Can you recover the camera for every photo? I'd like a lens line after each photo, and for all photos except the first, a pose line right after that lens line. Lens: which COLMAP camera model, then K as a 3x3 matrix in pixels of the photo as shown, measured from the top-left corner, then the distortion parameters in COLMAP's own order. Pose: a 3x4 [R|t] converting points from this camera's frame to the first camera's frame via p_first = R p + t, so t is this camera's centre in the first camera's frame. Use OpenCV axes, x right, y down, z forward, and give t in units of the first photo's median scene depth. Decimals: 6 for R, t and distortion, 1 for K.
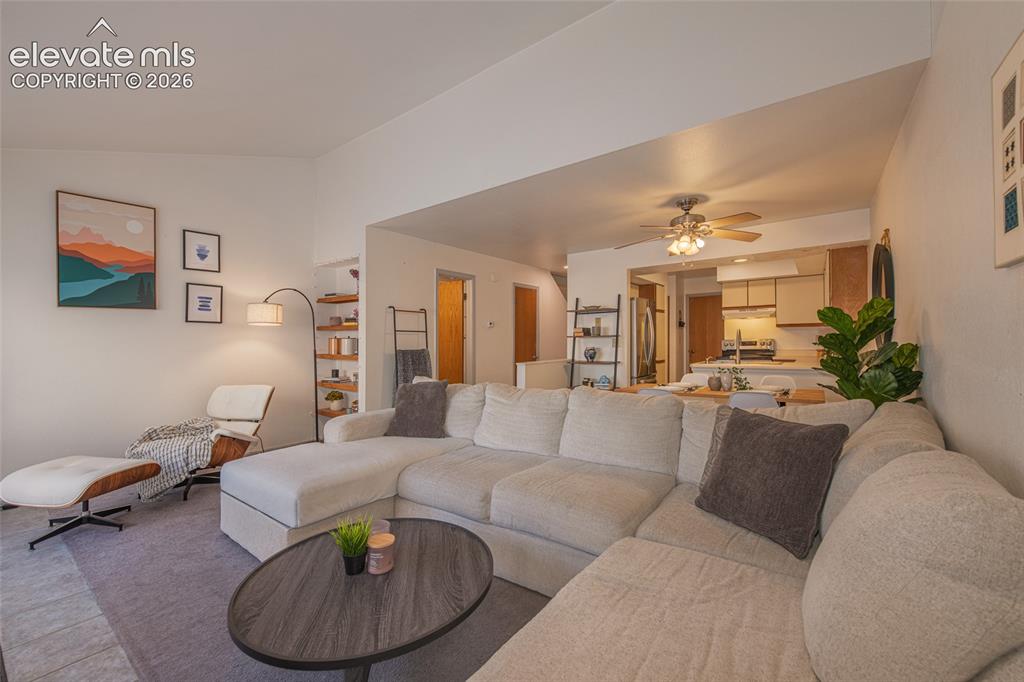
lens RADIAL K [[406.0, 0, 512.0], [0, 406.0, 341.0], [0, 0, 1]] dist [0.004159, 0.000297]
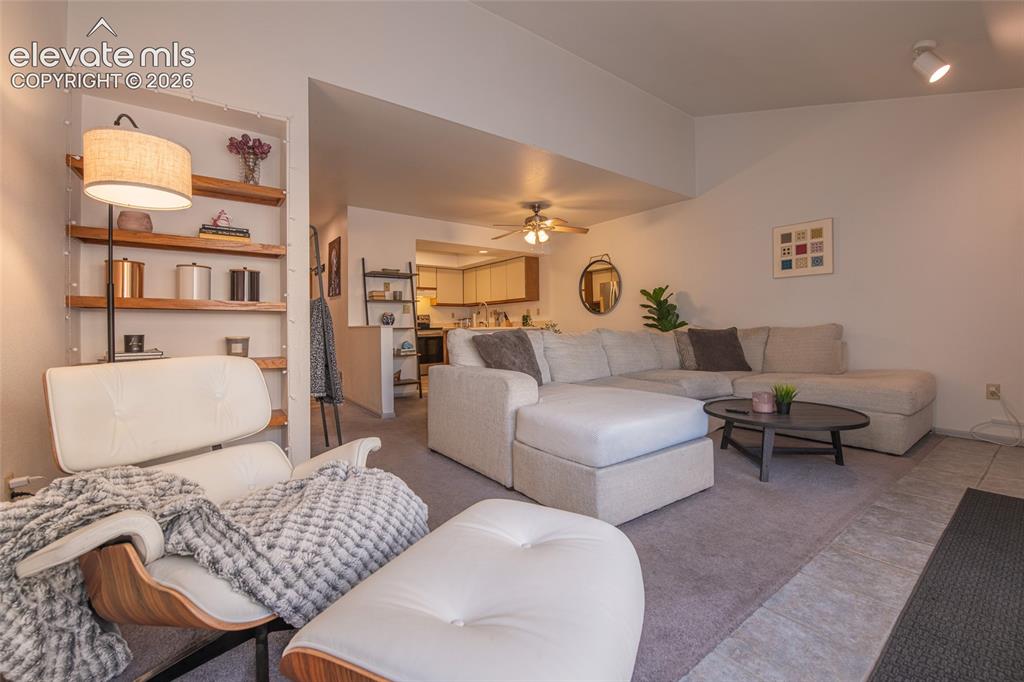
lens RADIAL K [[416.7, 0, 512.7], [0, 416.7, 327.5], [0, 0, 1]] dist [-0.025345, -0.000012]
pose [[0.296312, 0.008194, 0.955056, -0.883495], [0.007643, 0.999911, -0.010950, 0.085906], [-0.955061, 0.010544, 0.296223, 0.591062]]
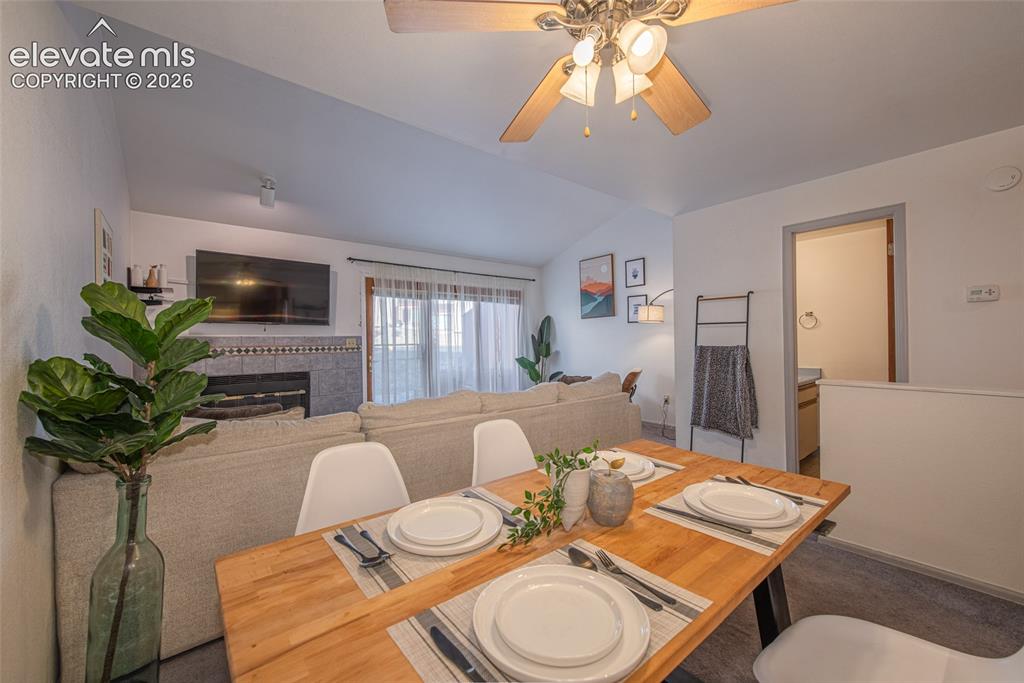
lens RADIAL K [[403.0, 0, 512.0], [0, 403.0, 341.5], [0, 0, 1]] dist [0.000657, -0.000280]
pose [[-0.232085, 0.018095, -0.972527, 0.710398], [0.013495, 0.999791, 0.015382, -0.006582], [0.972602, -0.009554, -0.232280, 0.896477]]
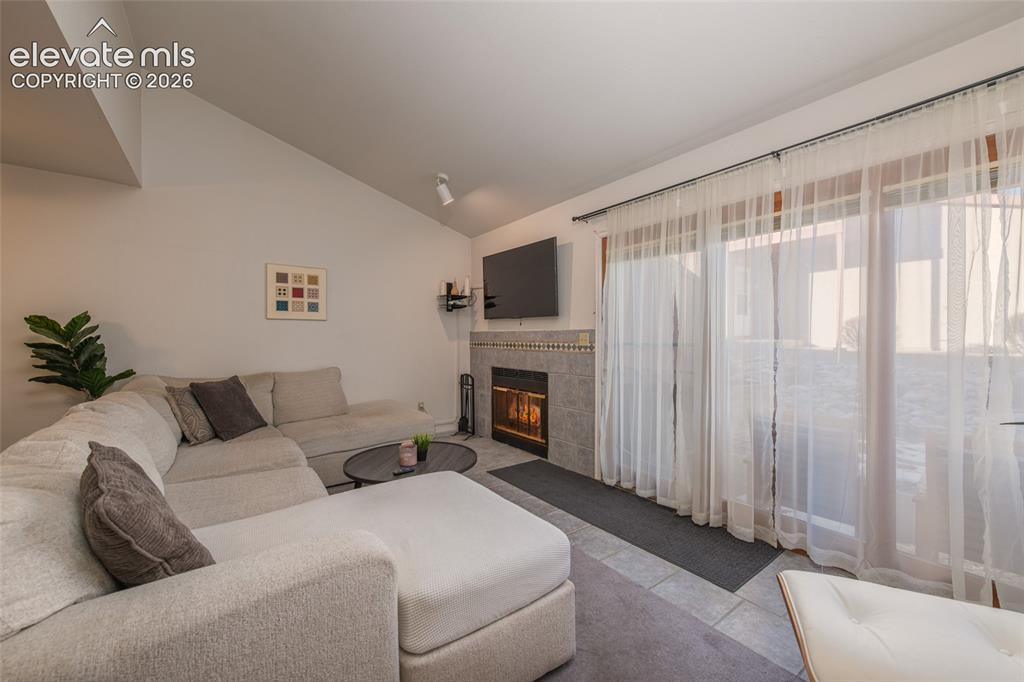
lens RADIAL K [[403.0, 0, 512.0], [0, 403.0, 341.0], [0, 0, 1]] dist [0.000657, -0.000280]
pose [[-0.957848, 0.008745, 0.287142, -0.498120], [0.011358, 0.999908, 0.007436, 0.005886], [-0.287050, 0.010384, -0.957859, 0.999618]]
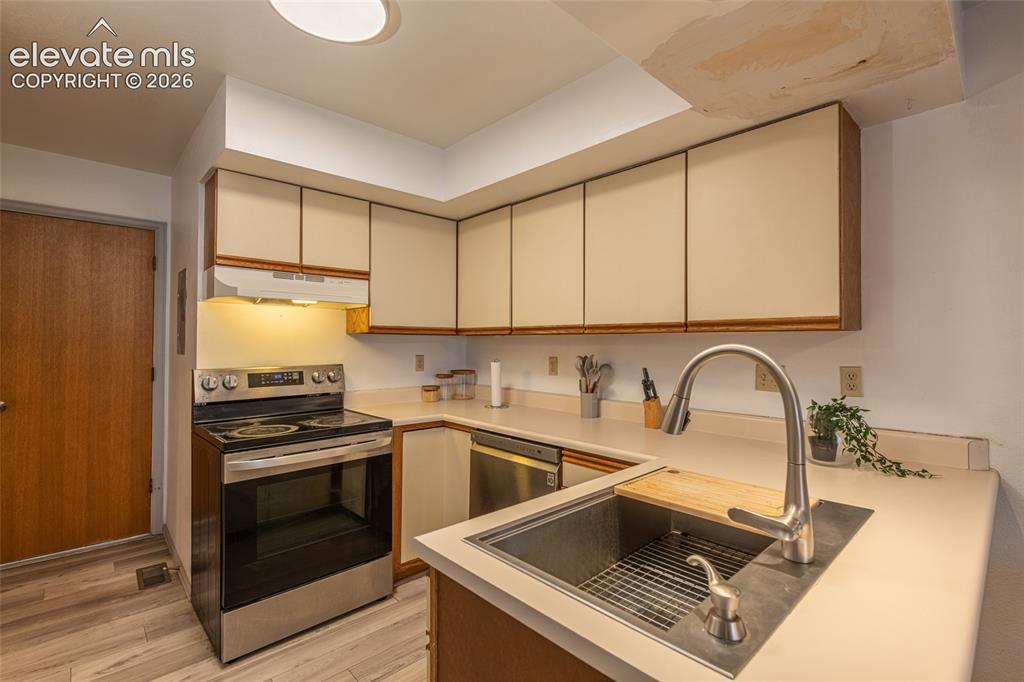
lens RADIAL K [[468.2, 0, 512.0], [0, 468.2, 341.0], [0, 0, 1]] dist [0.000879, 0.000005]
pose [[0.177444, 0.015574, 0.984008, 0.403220], [-0.000920, 0.999877, -0.015660, -0.032715], [-0.984130, 0.001874, 0.177437, 1.266957]]
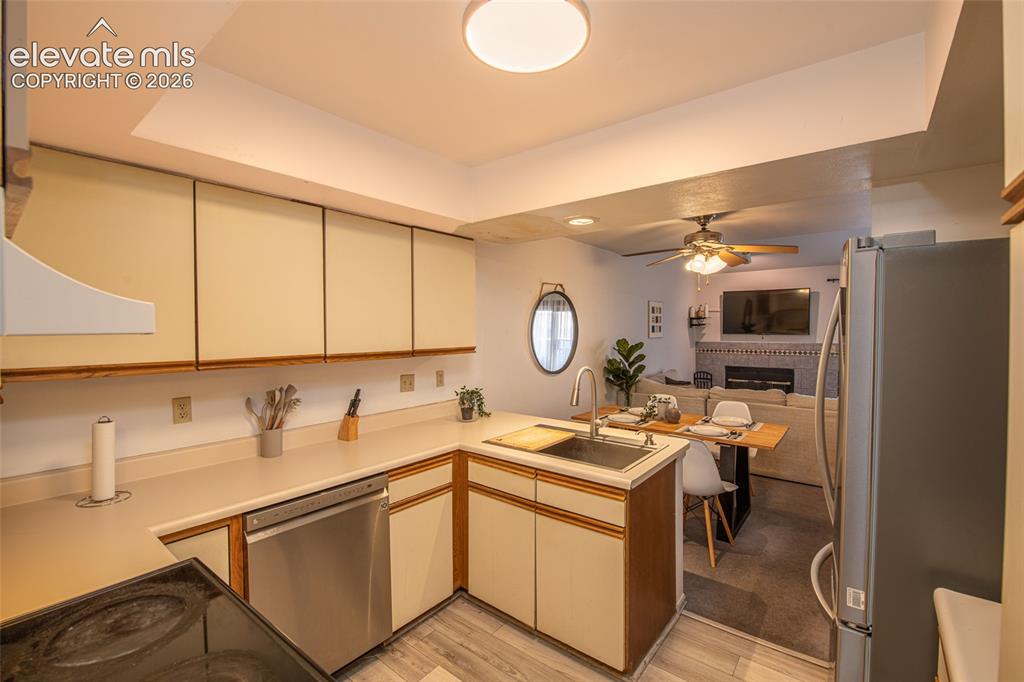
lens RADIAL K [[440.9, 0, 512.0], [0, 440.9, 341.0], [0, 0, 1]] dist [-0.015139, 0.000020]
pose [[-0.999189, 0.017740, 0.036153, 0.748306], [0.018759, 0.999431, 0.028031, -0.088854], [-0.035635, 0.028687, -0.998953, 1.809485]]
